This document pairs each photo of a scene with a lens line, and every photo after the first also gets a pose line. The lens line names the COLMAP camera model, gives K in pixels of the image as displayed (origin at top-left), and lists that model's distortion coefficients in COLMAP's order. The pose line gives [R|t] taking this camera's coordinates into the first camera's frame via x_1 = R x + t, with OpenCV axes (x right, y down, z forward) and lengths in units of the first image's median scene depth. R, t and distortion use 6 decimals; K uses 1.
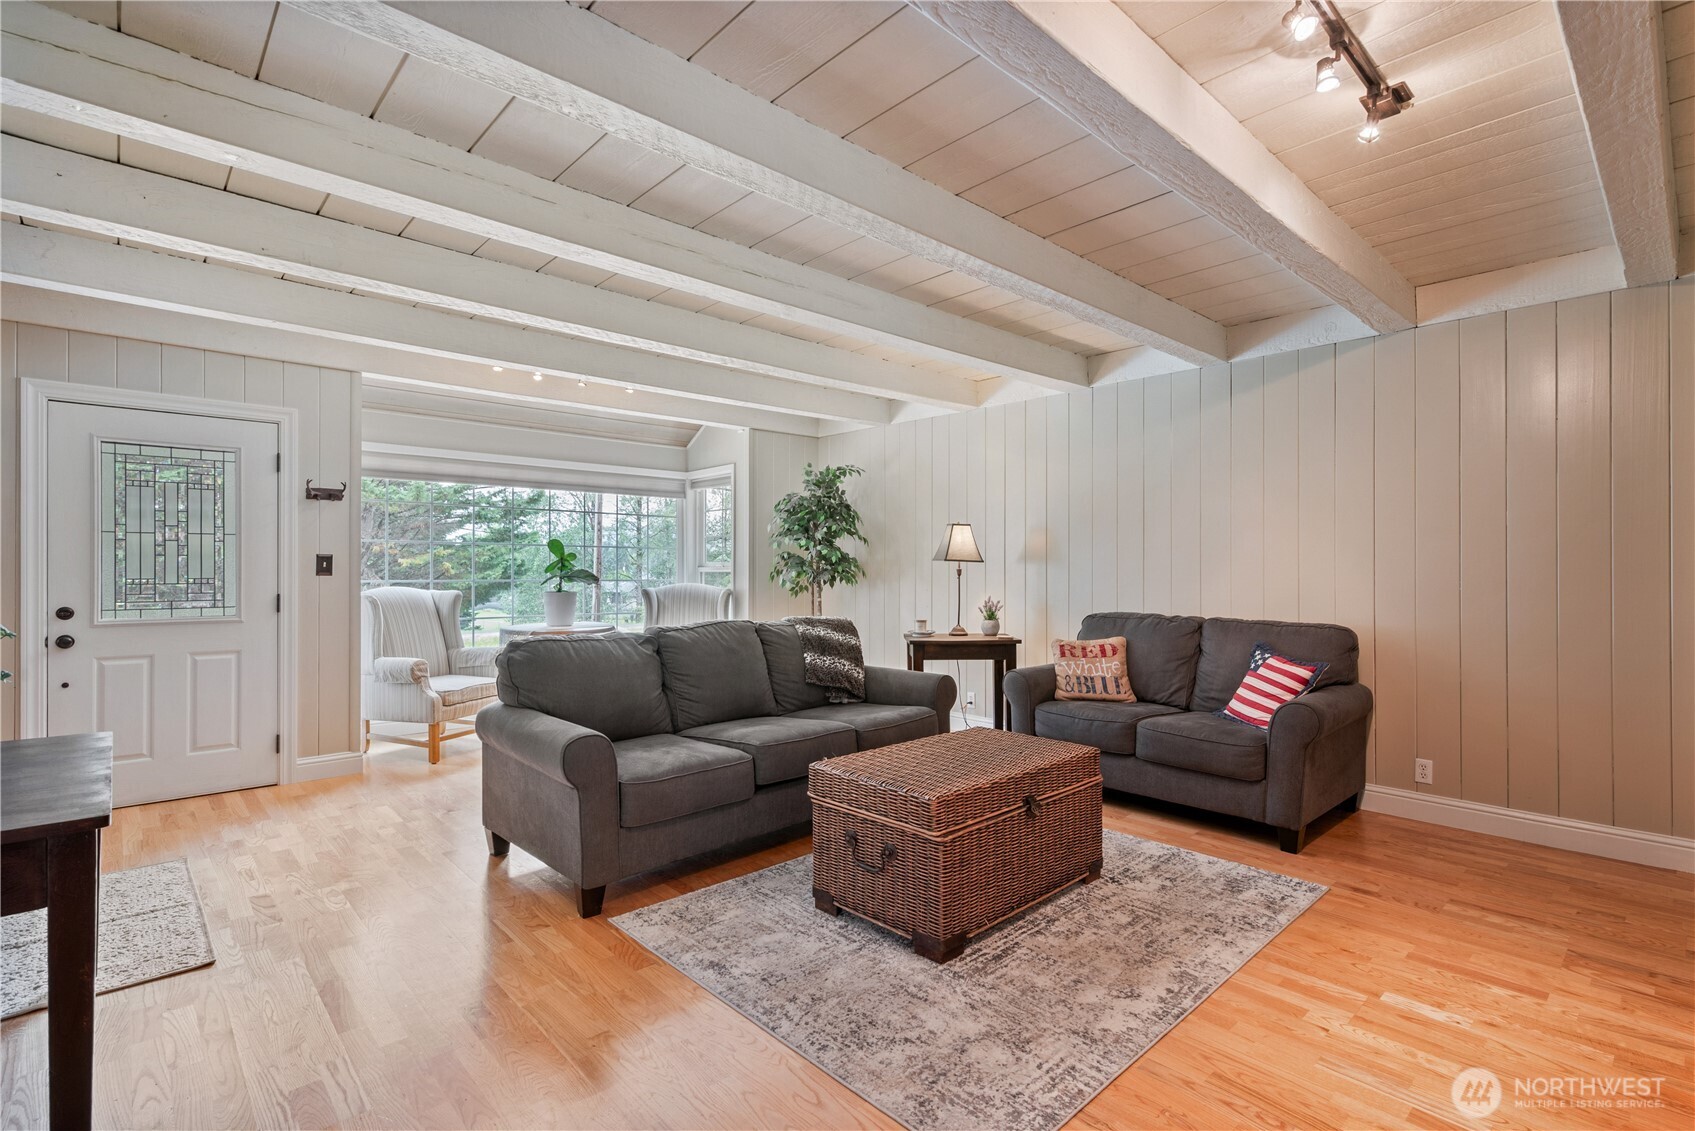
lens RADIAL K [[790.1, 0, 845.5], [0, 790.1, 568.7], [0, 0, 1]] dist [0.001338, -0.000044]
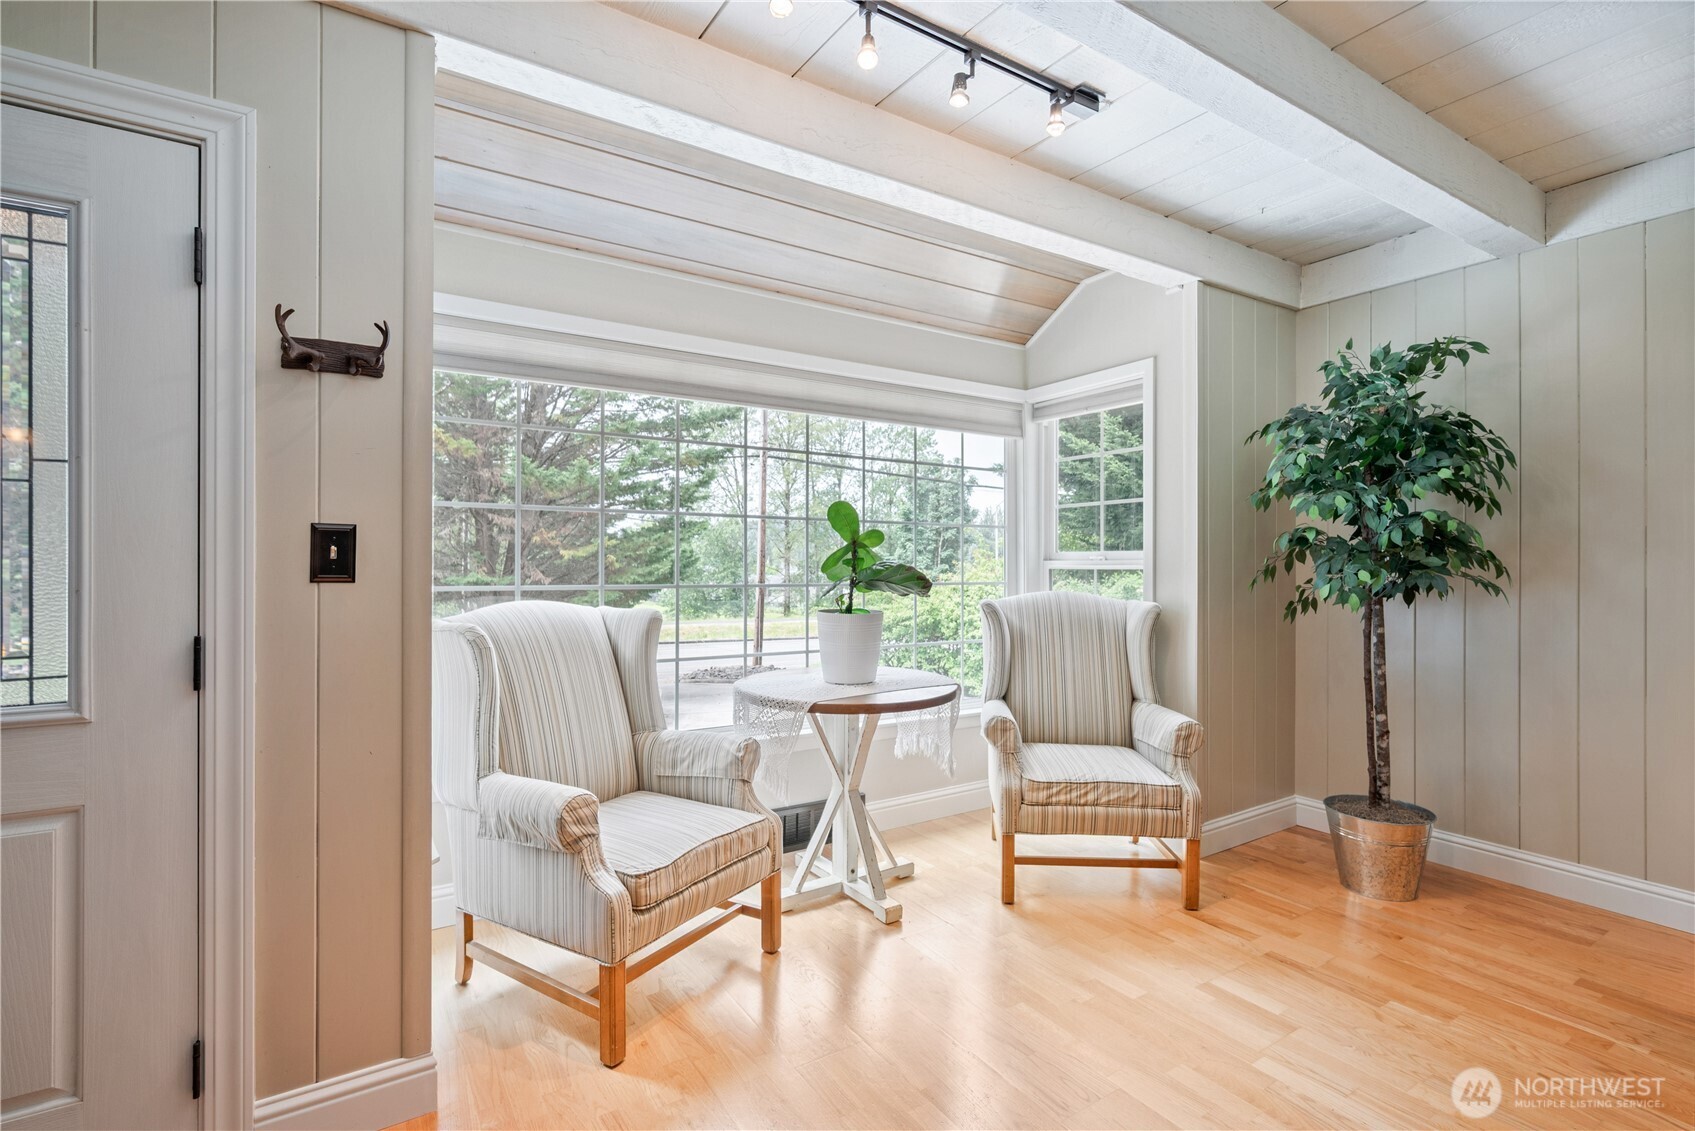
lens RADIAL K [[789.9, 0, 846.5], [0, 789.9, 566.0], [0, 0, 1]] dist [0.000221, -0.000484]
pose [[0.985137, 0.002038, -0.171756, -0.358521], [-0.001184, 0.999986, 0.005072, -0.001238], [0.171764, -0.004793, 0.985126, 0.670685]]
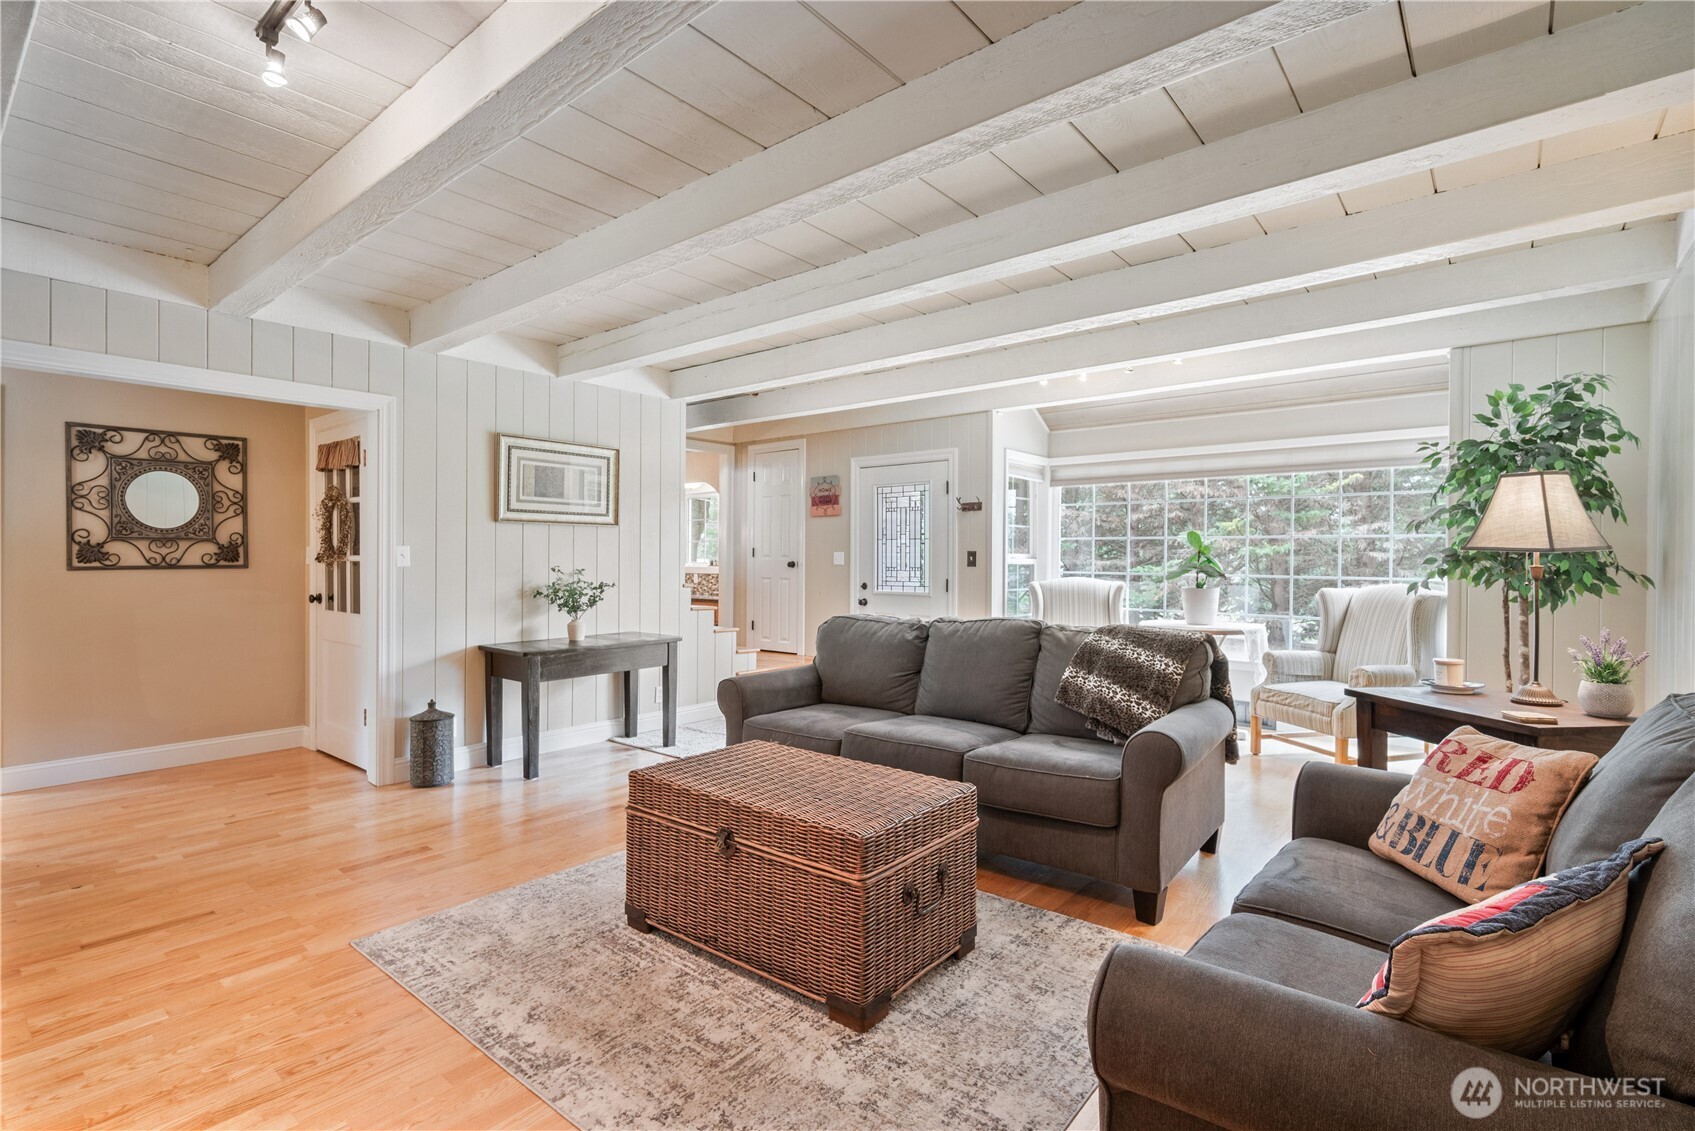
lens RADIAL K [[790.1, 0, 854.4], [0, 790.1, 563.6], [0, 0, 1]] dist [0.001338, -0.000044]
pose [[0.140551, 0.004704, -0.990062, 0.643454], [-0.003947, 0.999983, 0.004191, -0.001426], [0.990066, 0.003319, 0.140567, 0.598155]]
